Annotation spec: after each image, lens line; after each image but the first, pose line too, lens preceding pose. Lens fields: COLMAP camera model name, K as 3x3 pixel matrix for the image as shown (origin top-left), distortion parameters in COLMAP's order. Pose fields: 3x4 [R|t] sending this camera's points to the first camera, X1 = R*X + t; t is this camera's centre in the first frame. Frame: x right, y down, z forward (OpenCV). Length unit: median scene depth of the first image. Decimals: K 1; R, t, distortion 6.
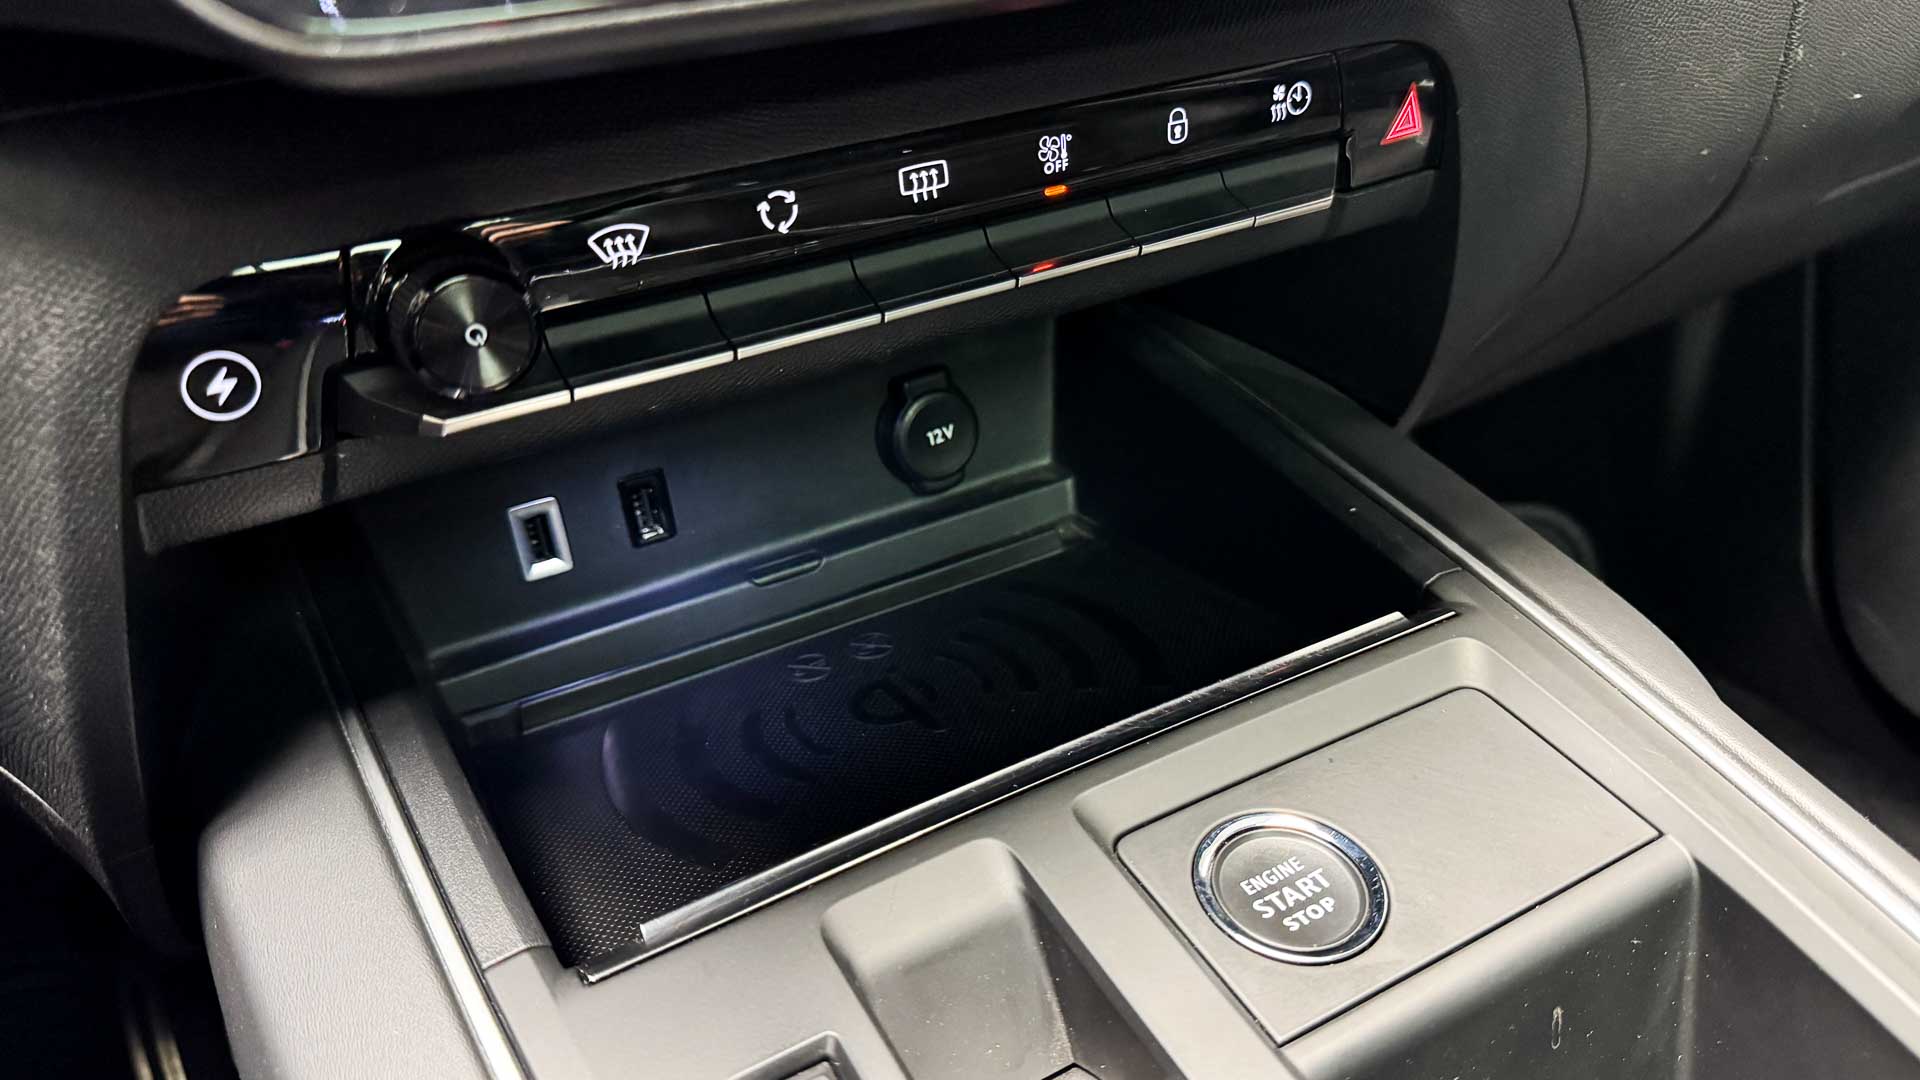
lens RADIAL K [[1465.6, 0, 973.0], [0, 1465.6, 538.0], [0, 0, 1]] dist [0.110969, -0.220028]
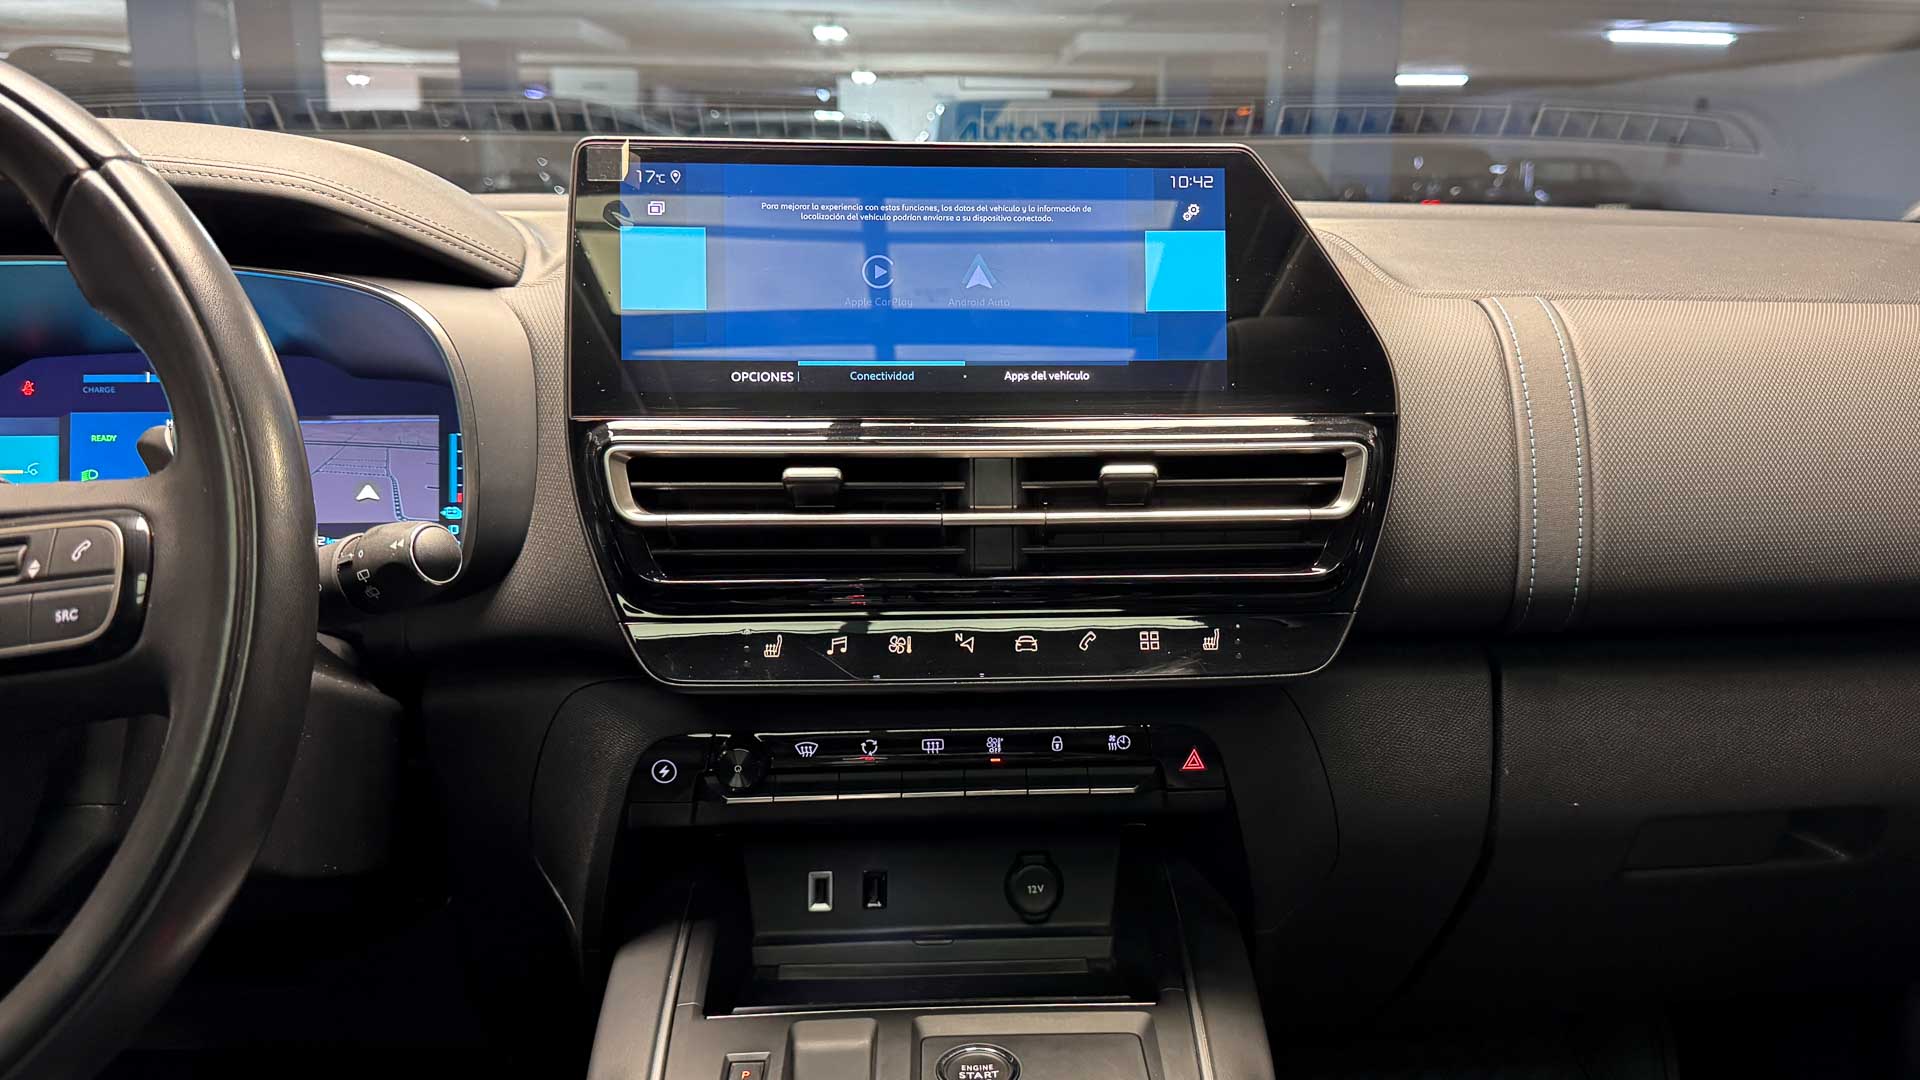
lens RADIAL K [[1410.3, 0, 973.7], [0, 1410.3, 526.5], [0, 0, 1]] dist [0.096038, -0.189860]
pose [[0.898268, 0.105772, -0.426529, 0.925704], [-0.257536, 0.913165, -0.315920, 0.143918], [0.356075, 0.393627, 0.847507, -1.057168]]
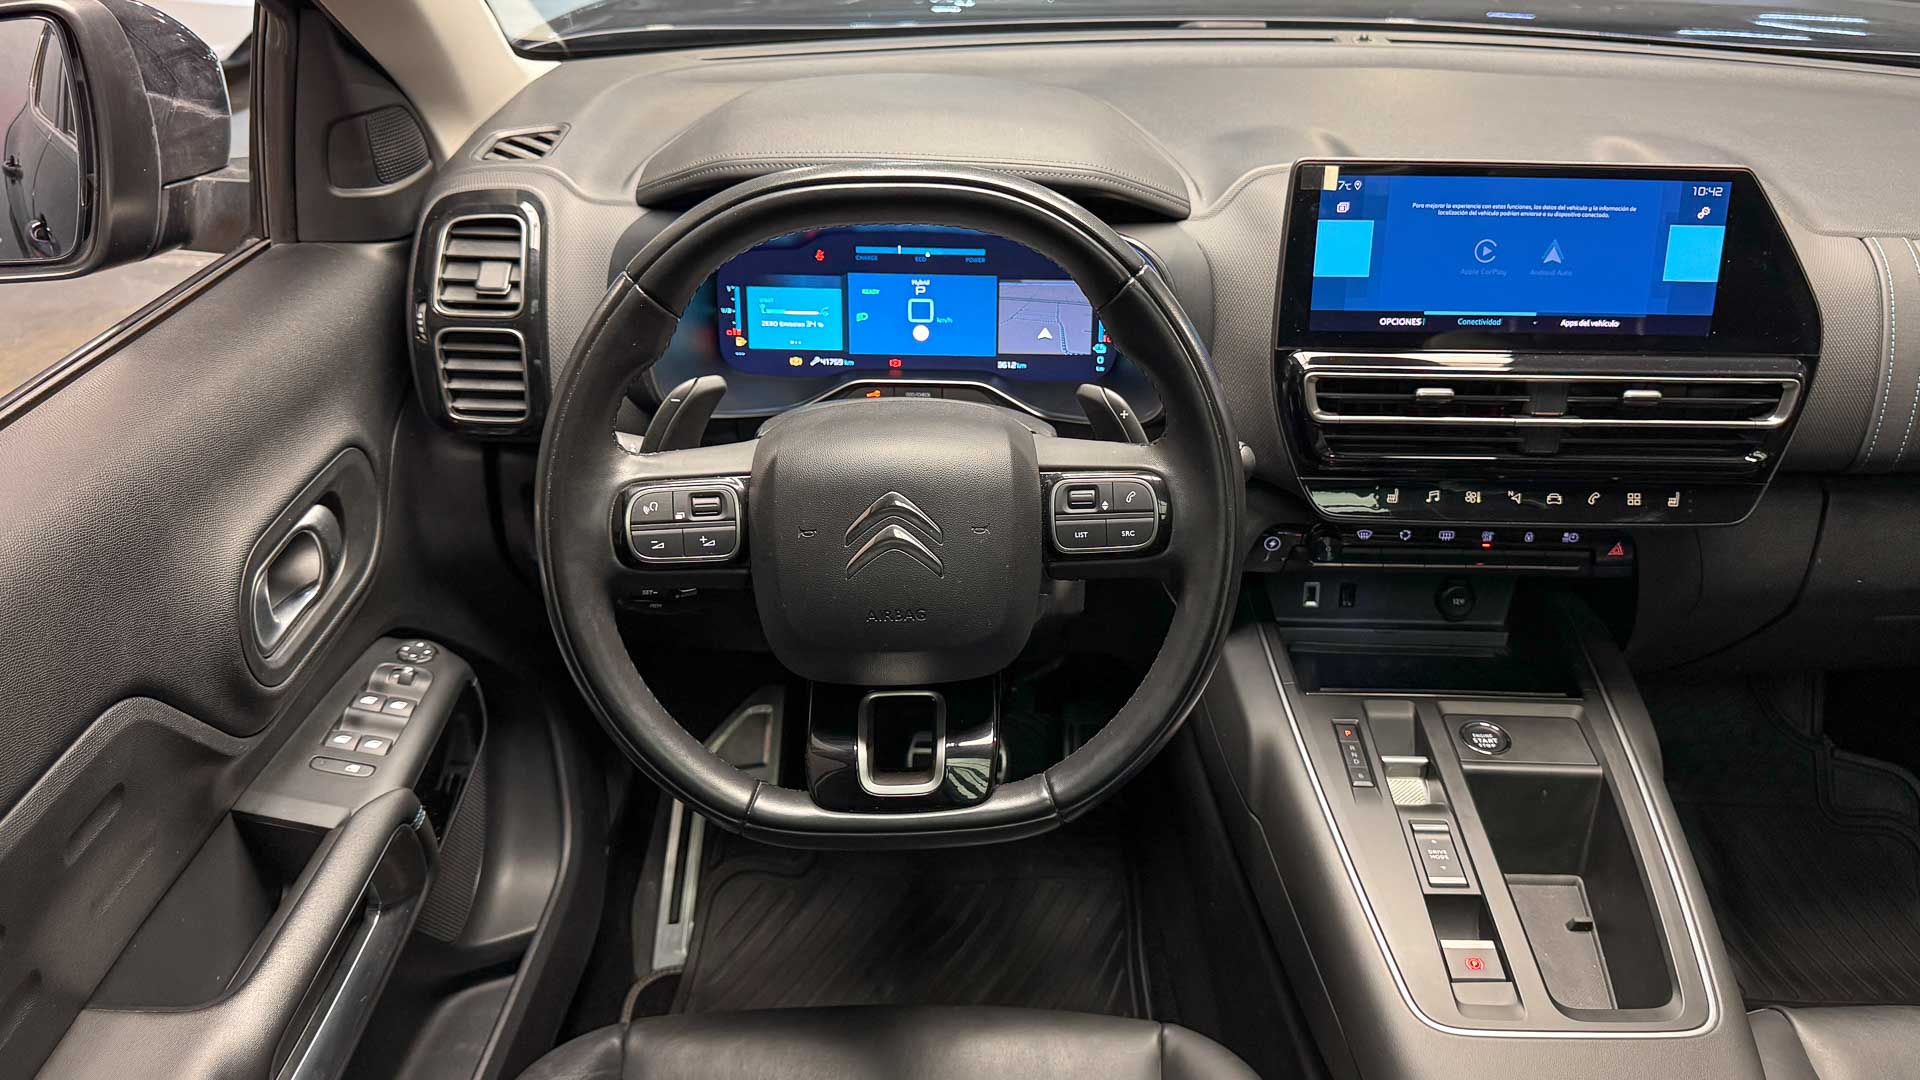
lens RADIAL K [[1259.2, 0, 1071.2], [0, 1259.2, 512.2], [0, 0, 1]] dist [0.157010, -0.334003]
pose [[0.870186, 0.267314, -0.413908, 0.431926], [-0.303210, 0.952665, -0.022198, 0.065041], [0.388382, 0.144817, 0.910048, -2.206452]]
